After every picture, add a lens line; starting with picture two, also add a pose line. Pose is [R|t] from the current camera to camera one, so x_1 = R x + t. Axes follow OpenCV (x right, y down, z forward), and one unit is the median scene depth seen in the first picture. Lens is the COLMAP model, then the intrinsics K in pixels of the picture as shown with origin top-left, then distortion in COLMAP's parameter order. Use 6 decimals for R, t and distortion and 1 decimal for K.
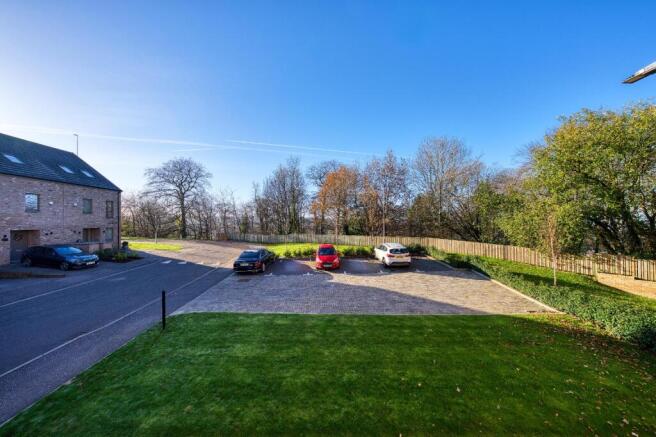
lens RADIAL K [[220.3, 0, 326.3], [0, 220.3, 219.9], [0, 0, 1]] dist [-0.016411, 0.000045]
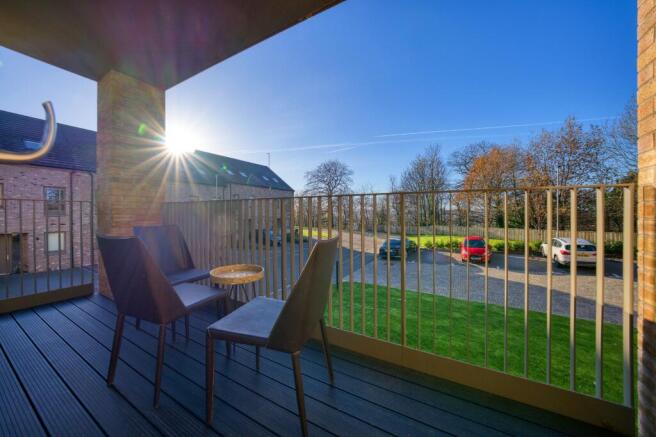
lens RADIAL K [[230.5, 0, 330.0], [0, 230.5, 218.3], [0, 0, 1]] dist [-0.022122, 0.000109]
pose [[0.851265, 0.004799, -0.524714, -0.008895], [0.006165, 0.999798, 0.019146, 0.010311], [0.524700, -0.019533, 0.851063, -0.102220]]
